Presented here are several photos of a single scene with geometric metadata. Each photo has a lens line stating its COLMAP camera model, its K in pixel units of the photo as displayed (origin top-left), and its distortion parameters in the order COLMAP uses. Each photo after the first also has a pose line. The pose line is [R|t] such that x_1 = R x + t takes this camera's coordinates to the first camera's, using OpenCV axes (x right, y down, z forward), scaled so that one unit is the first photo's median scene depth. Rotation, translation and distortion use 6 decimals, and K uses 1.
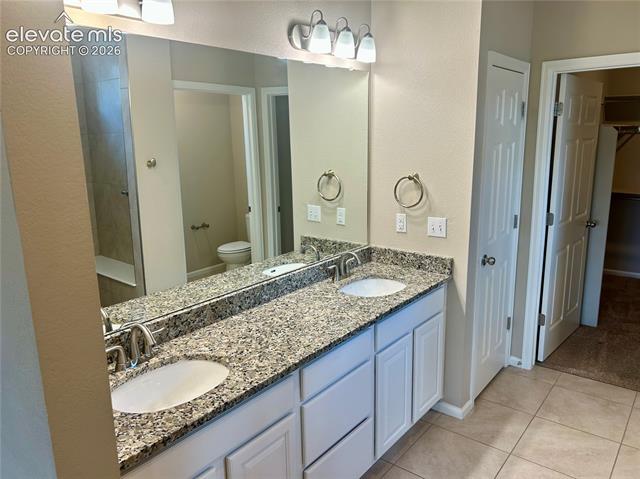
lens RADIAL K [[483.6, 0, 320.6], [0, 483.6, 242.8], [0, 0, 1]] dist [0.076347, -0.064519]
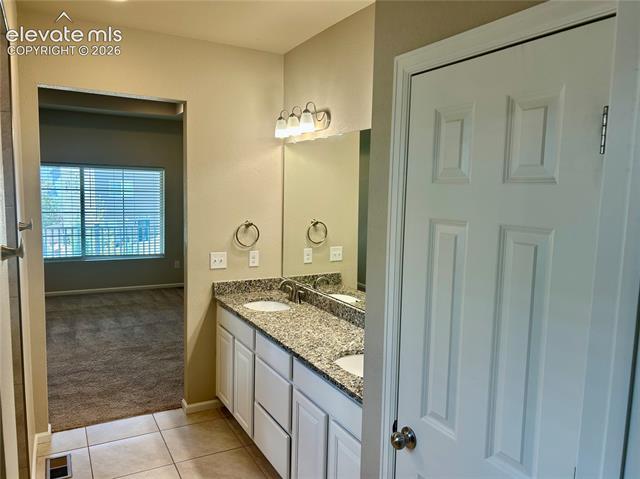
lens RADIAL K [[483.6, 0, 320.6], [0, 483.6, 242.8], [0, 0, 1]] dist [0.076347, -0.064519]
pose [[-0.382628, 0.110420, -0.917280, 1.103744], [-0.220327, 0.953283, 0.206659, -0.334256], [0.897247, 0.281176, -0.340424, 1.379443]]
